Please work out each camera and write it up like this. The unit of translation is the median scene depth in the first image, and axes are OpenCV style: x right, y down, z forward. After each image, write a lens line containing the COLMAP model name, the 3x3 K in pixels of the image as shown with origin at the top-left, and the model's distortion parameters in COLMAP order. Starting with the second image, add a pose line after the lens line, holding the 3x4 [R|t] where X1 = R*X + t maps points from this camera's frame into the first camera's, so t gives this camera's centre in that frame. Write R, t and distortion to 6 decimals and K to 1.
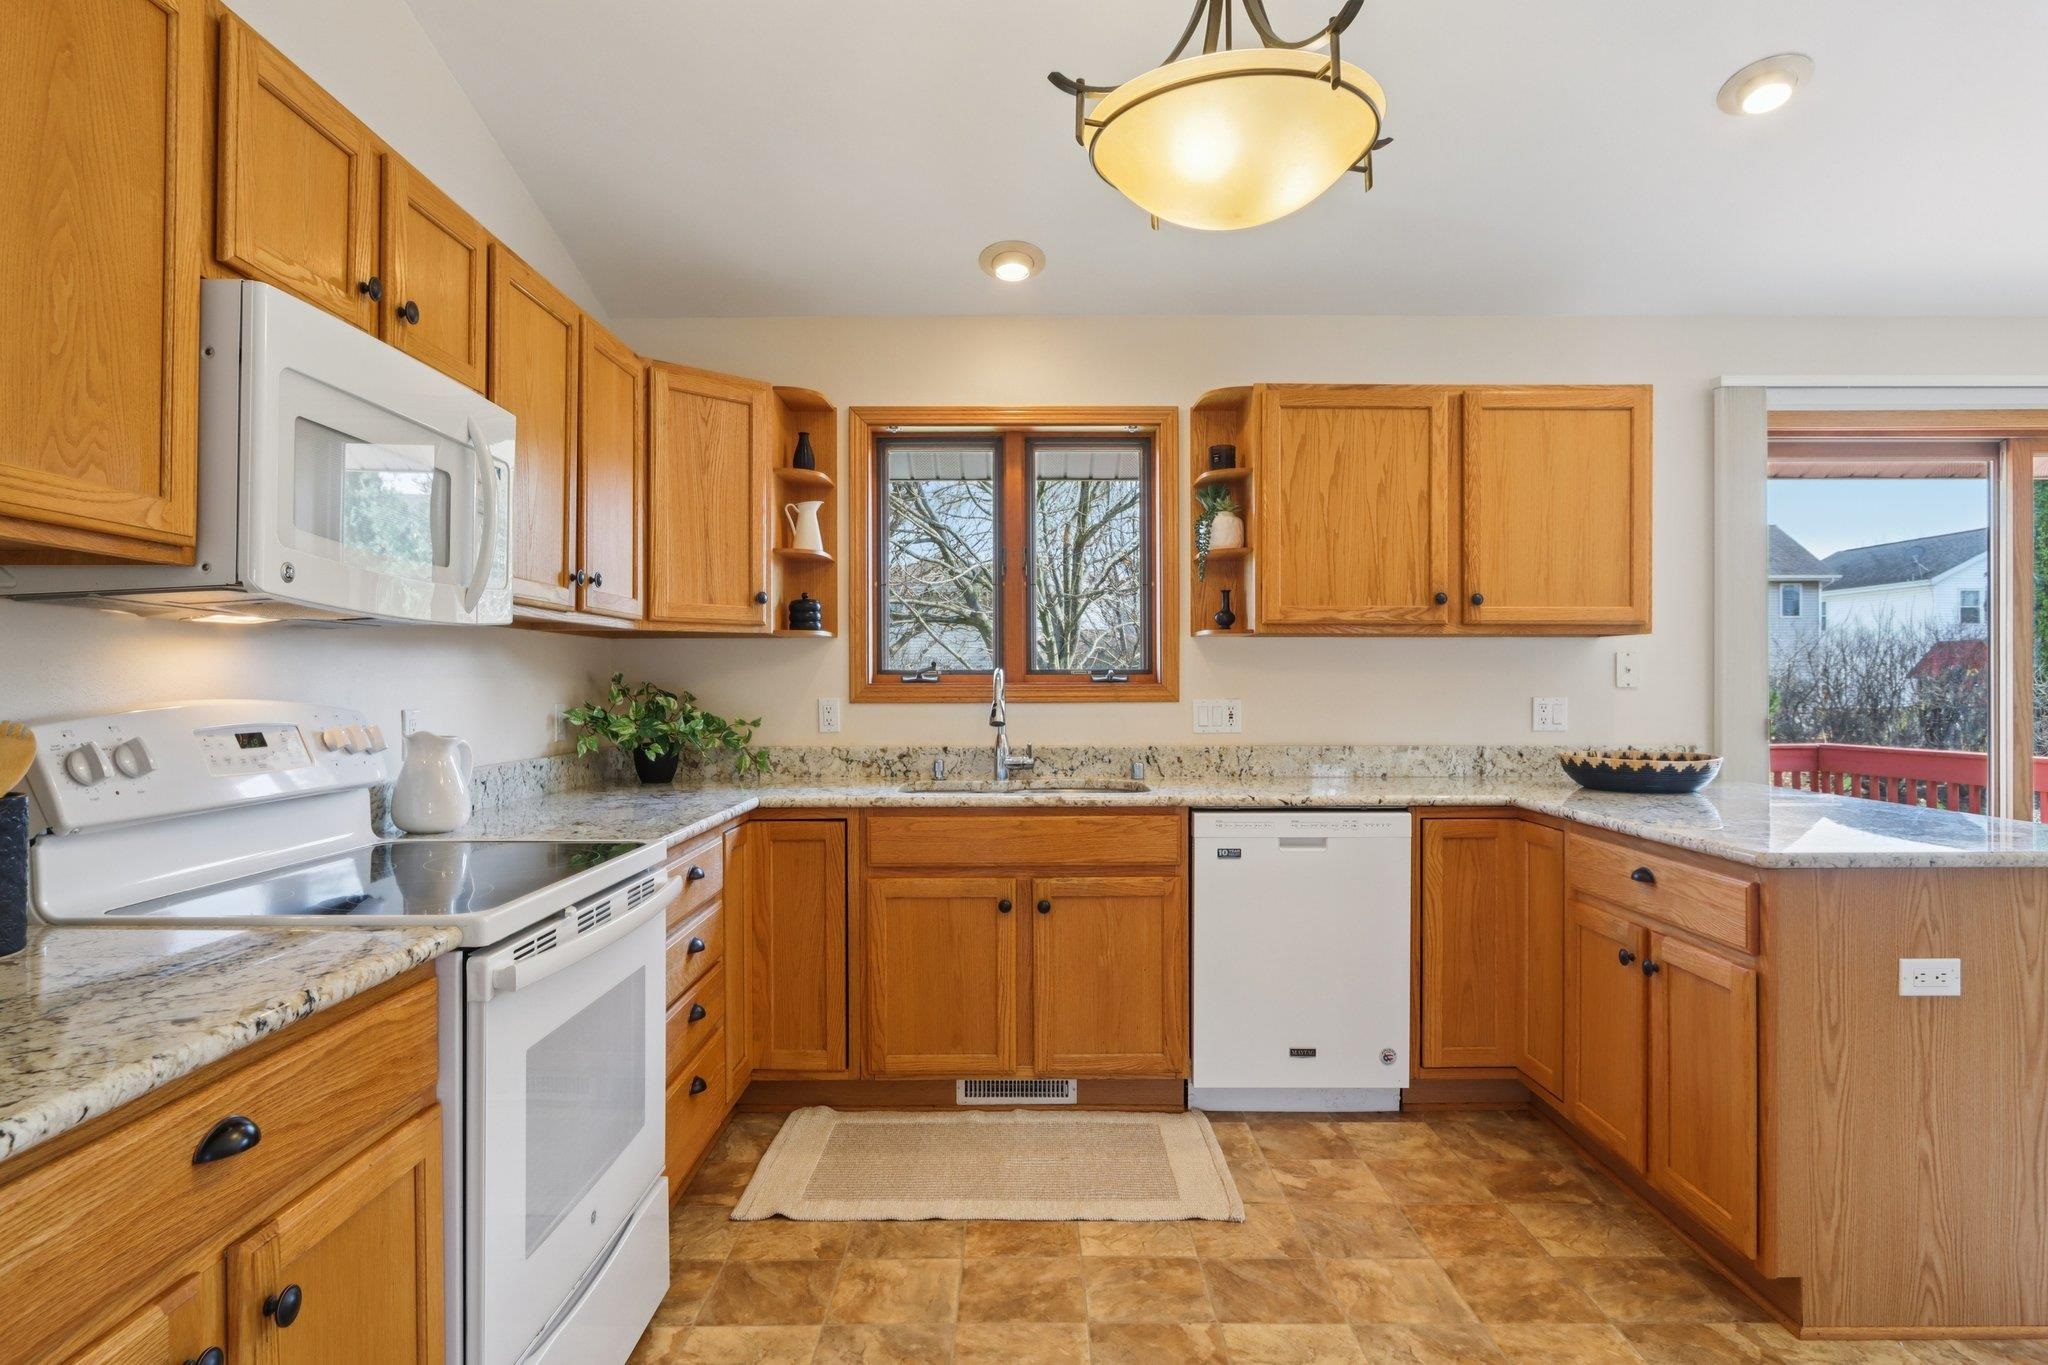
lens RADIAL K [[1143.2, 0, 1032.6], [0, 1143.2, 685.0], [0, 0, 1]] dist [-0.011531, 0.003017]
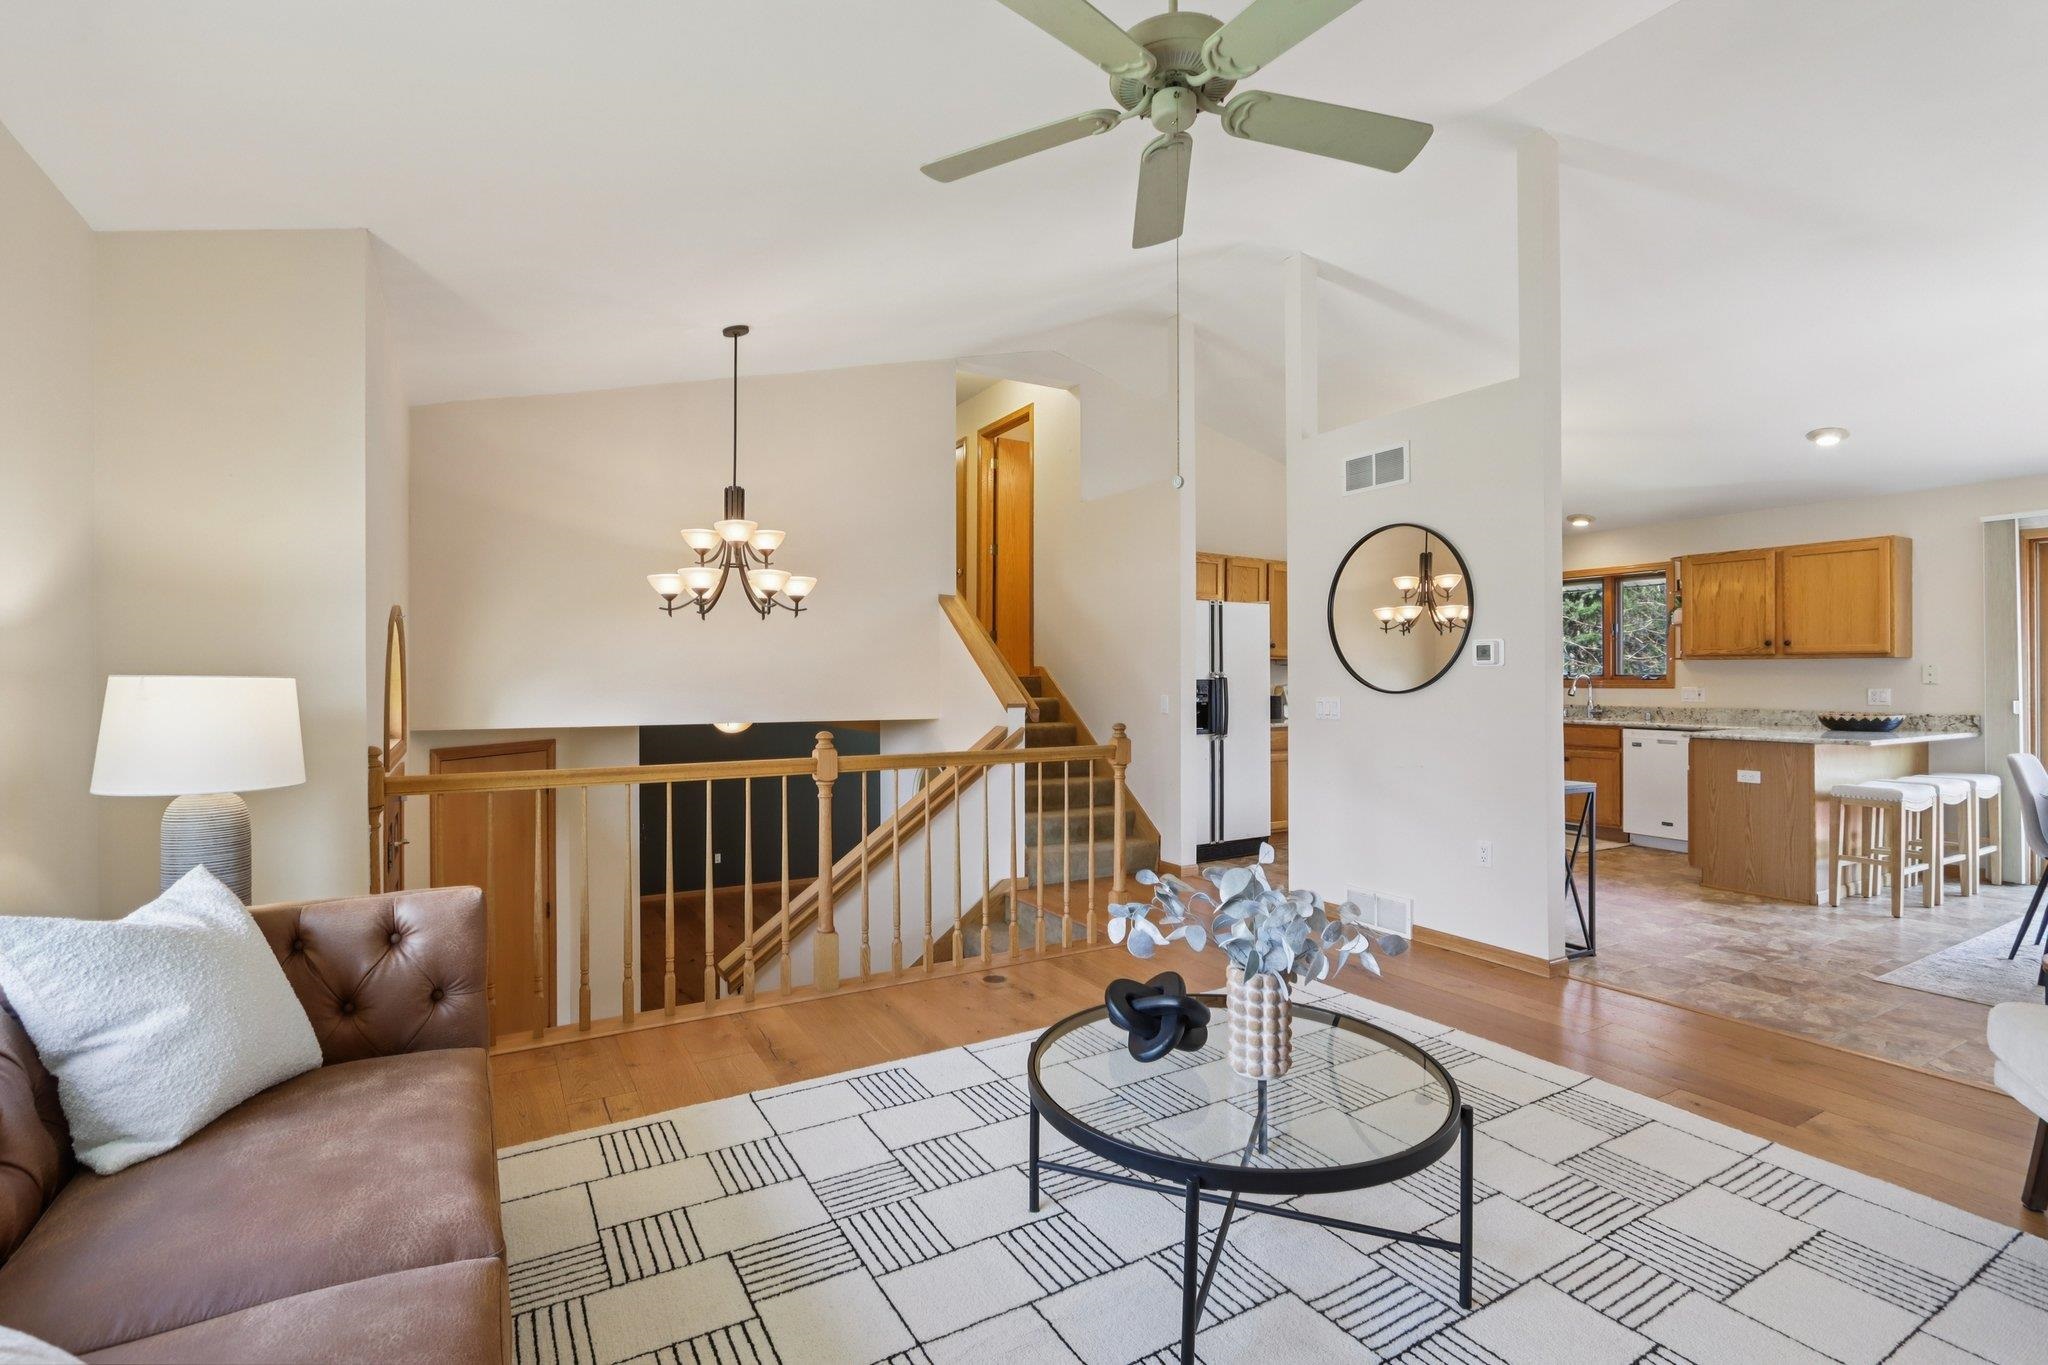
lens RADIAL K [[949.8, 0, 1014.1], [0, 949.8, 670.2], [0, 0, 1]] dist [-0.019806, 0.003864]
pose [[0.494428, -0.004989, -0.869204, 1.328931], [-0.003860, 0.999961, -0.007936, -0.001780], [0.869210, 0.007279, 0.494390, -1.305135]]
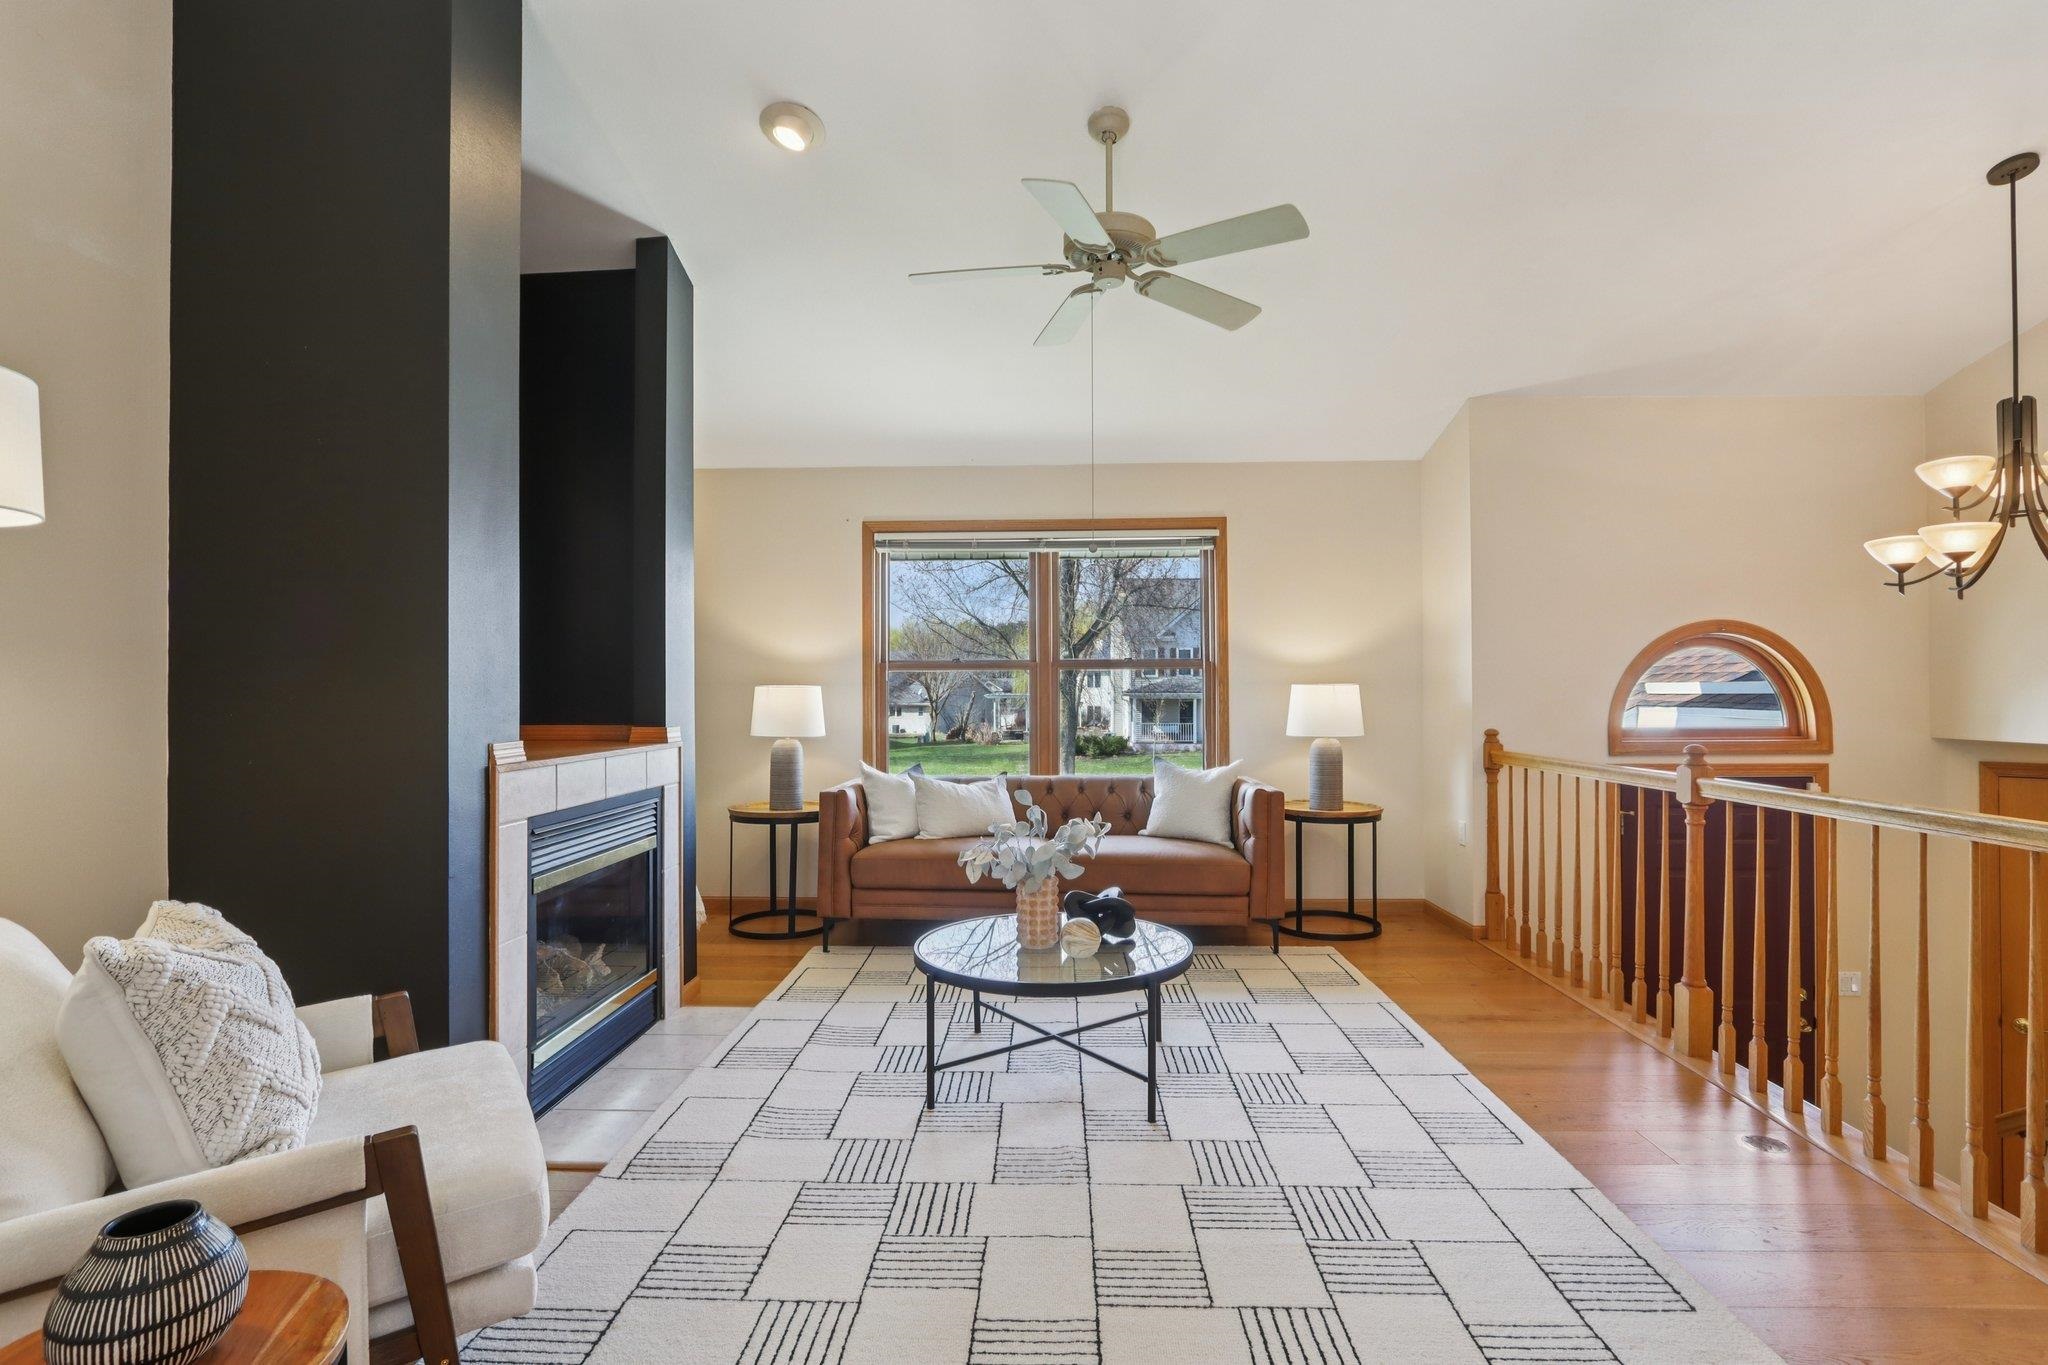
lens RADIAL K [[949.8, 0, 1010.4], [0, 949.8, 689.1], [0, 0, 1]] dist [-0.019806, 0.003864]
pose [[-0.998093, 0.005032, 0.061521, 0.840944], [0.005168, 0.999985, 0.002059, 0.005068], [-0.061510, 0.002373, -0.998104, 0.062175]]
